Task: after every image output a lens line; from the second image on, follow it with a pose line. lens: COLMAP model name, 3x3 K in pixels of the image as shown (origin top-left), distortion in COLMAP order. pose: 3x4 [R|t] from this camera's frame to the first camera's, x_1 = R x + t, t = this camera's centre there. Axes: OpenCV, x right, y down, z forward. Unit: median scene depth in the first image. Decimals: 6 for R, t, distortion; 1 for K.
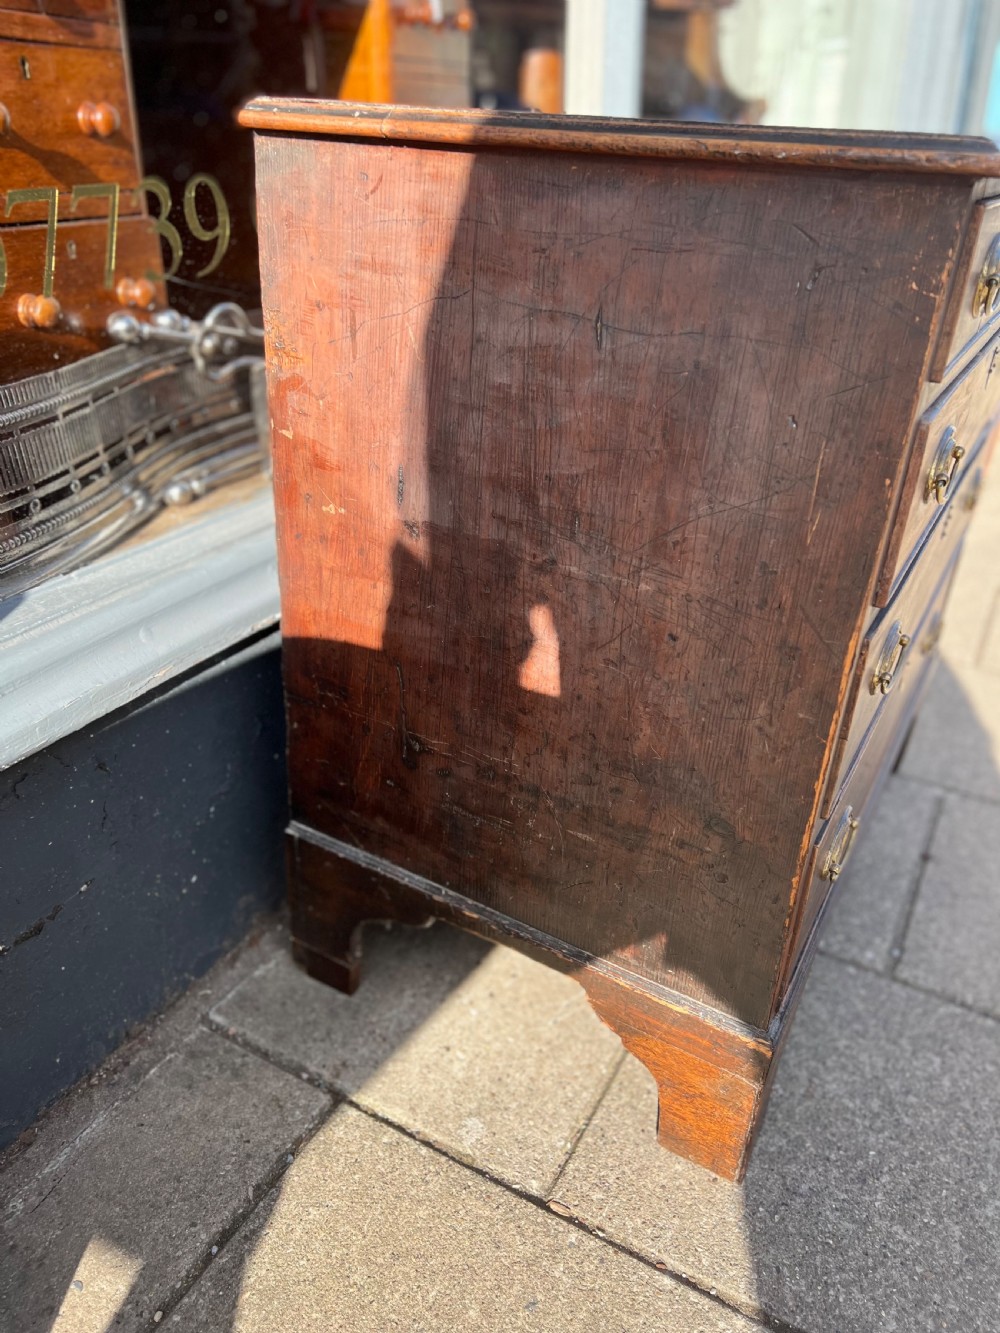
lens RADIAL K [[970.0, 0, 500.0], [0, 970.0, 666.5], [0, 0, 1]] dist [0.042076, -0.059044]
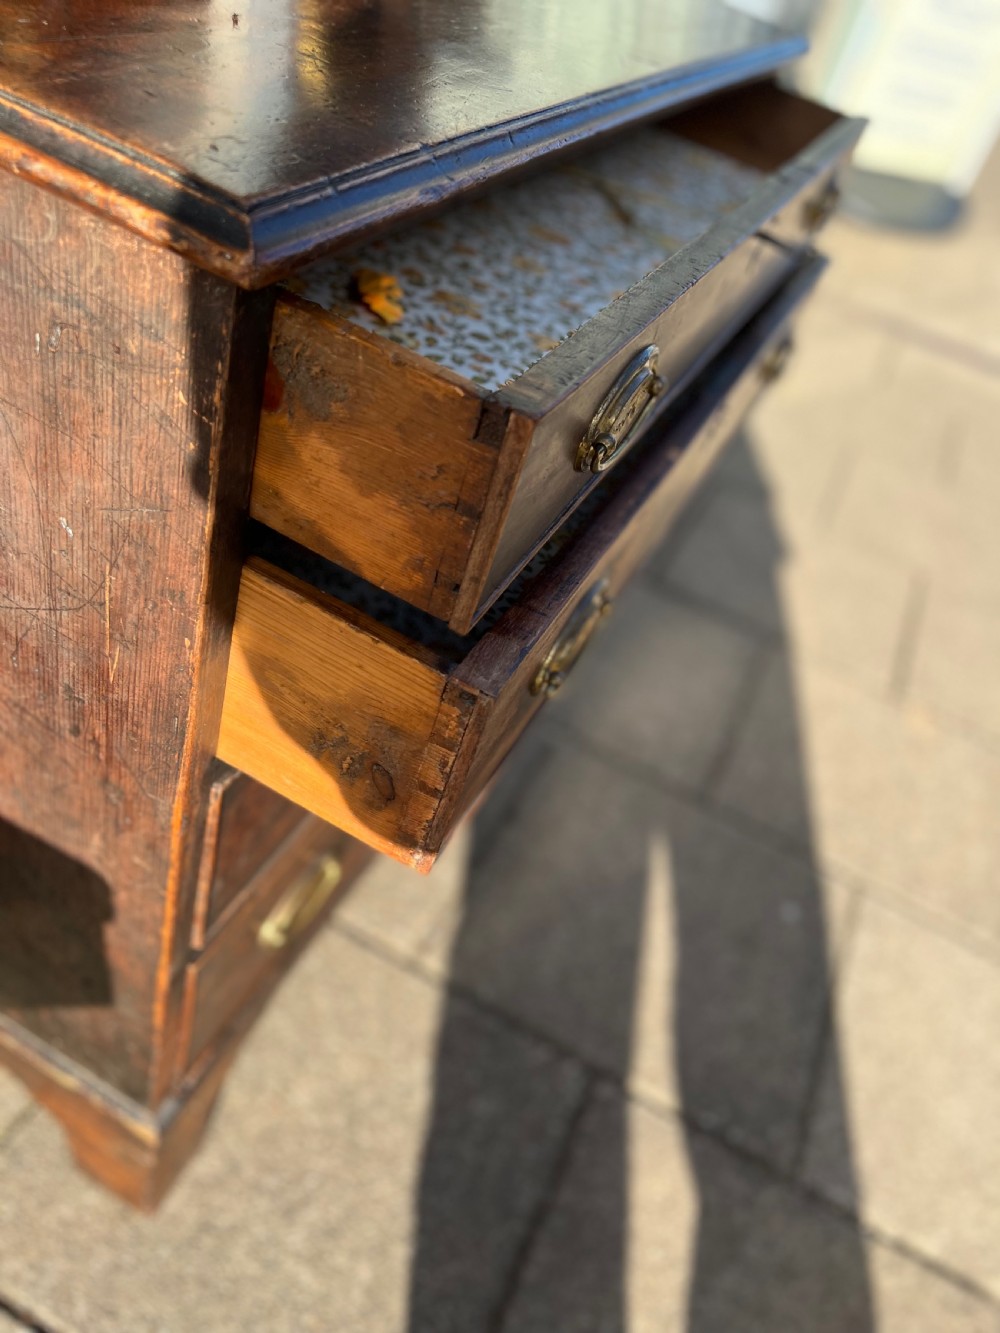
lens RADIAL K [[970.0, 0, 500.0], [0, 970.0, 666.5], [0, 0, 1]] dist [0.042076, -0.059044]
pose [[0.973707, 0.105945, 0.201670, 0.454308], [-0.154769, 0.957248, 0.244381, -0.360183], [-0.167157, -0.269168, 0.948476, 0.280371]]
